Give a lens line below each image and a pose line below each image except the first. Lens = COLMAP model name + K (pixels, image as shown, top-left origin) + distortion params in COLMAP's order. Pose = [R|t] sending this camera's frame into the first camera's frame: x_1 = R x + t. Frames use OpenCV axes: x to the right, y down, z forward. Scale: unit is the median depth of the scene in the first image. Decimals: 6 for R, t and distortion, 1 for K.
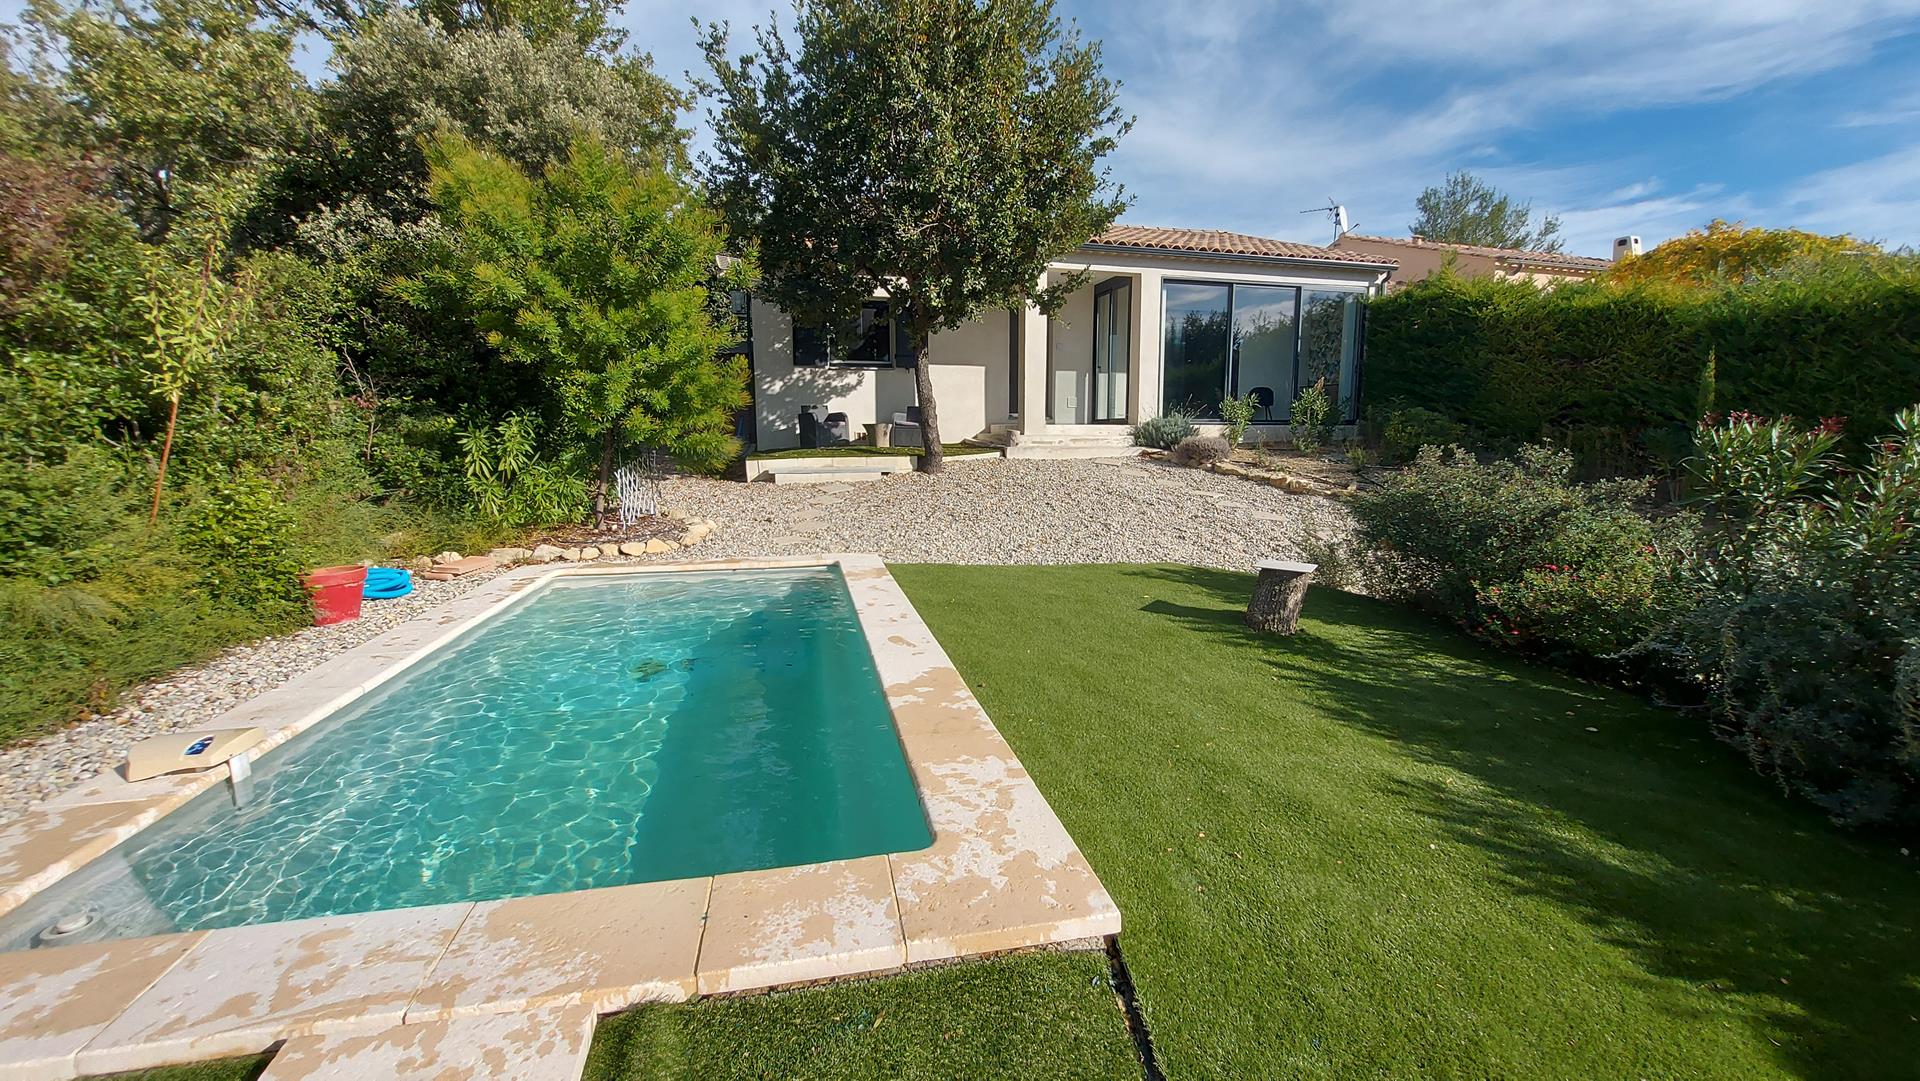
lens RADIAL K [[763.9, 0, 968.5], [0, 763.9, 536.9], [0, 0, 1]] dist [-0.015593, 0.000161]
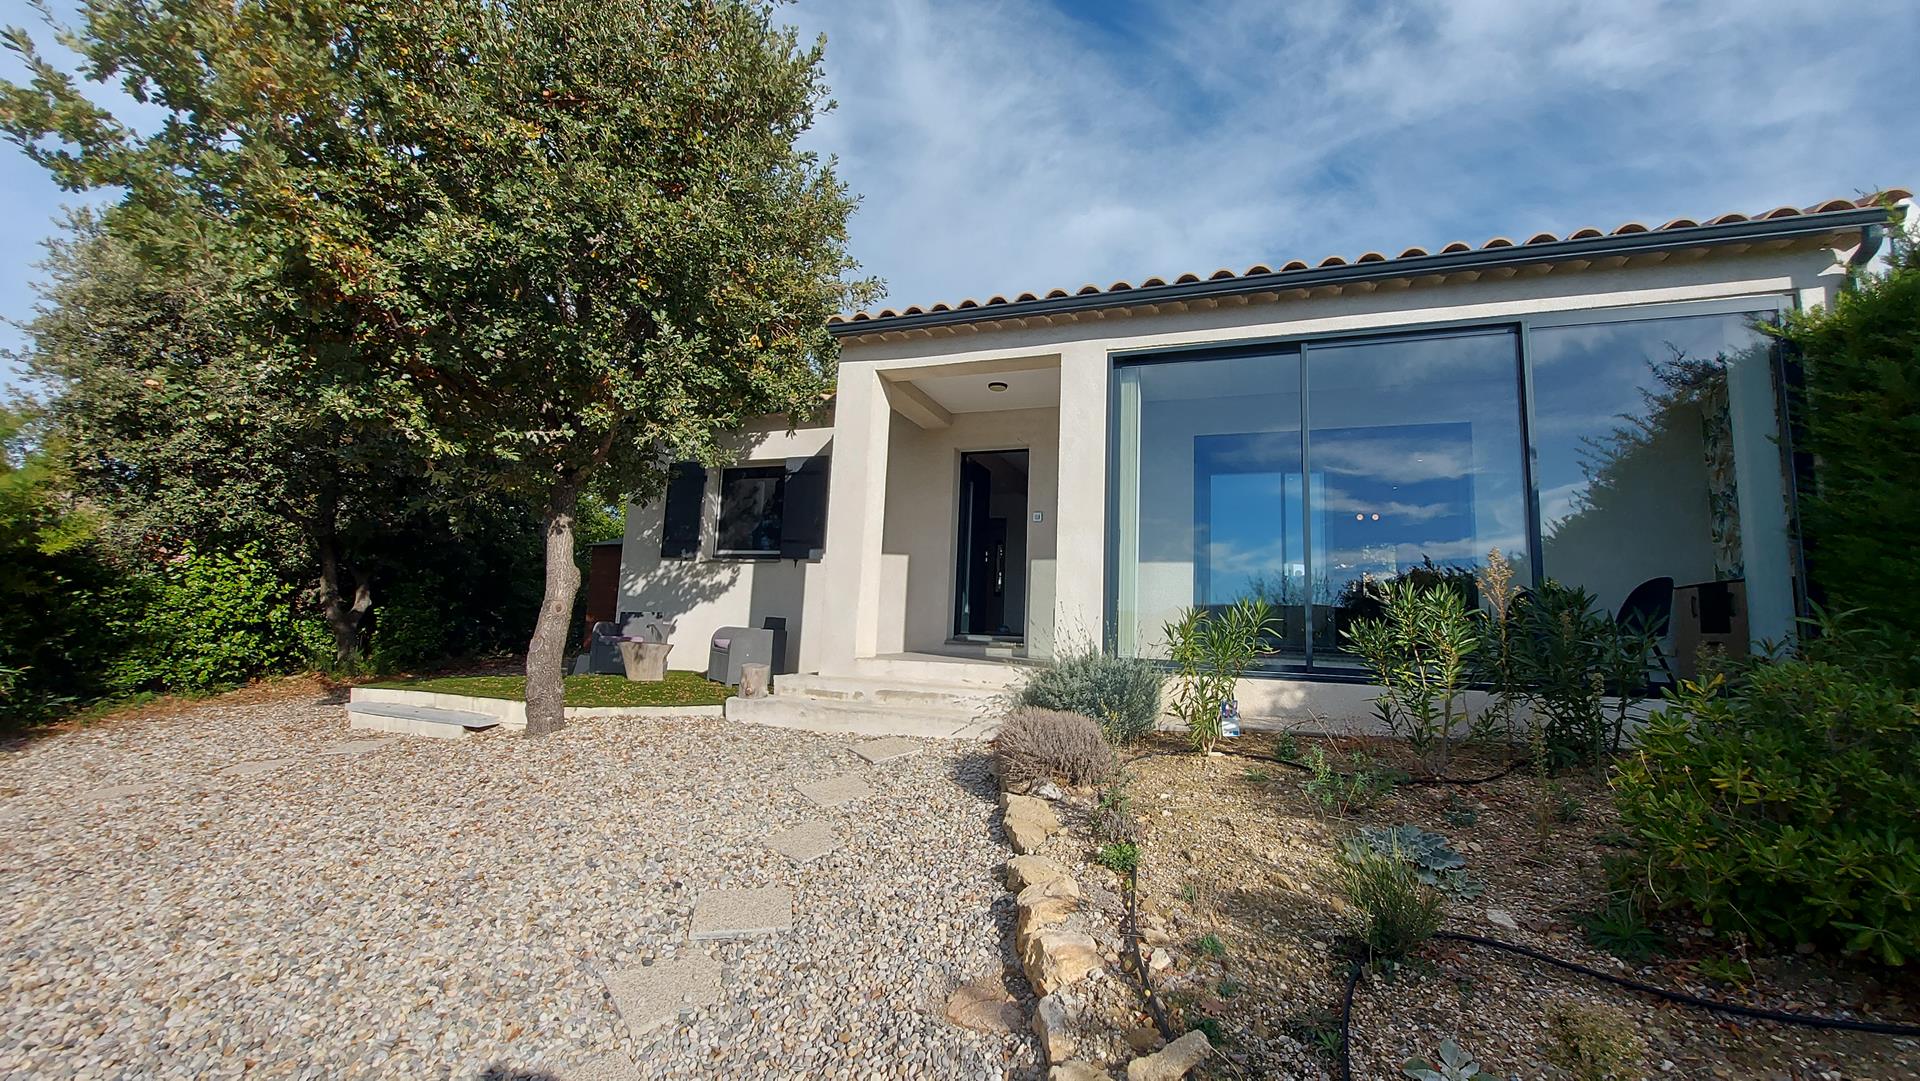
lens RADIAL K [[763.9, 0, 963.0], [0, 763.9, 549.0], [0, 0, 1]] dist [-0.015593, 0.000161]
pose [[0.817183, -0.029877, -0.575603, 0.521067], [-0.117104, 0.969221, -0.216560, -0.131475], [0.564356, 0.244375, 0.788532, 0.707074]]
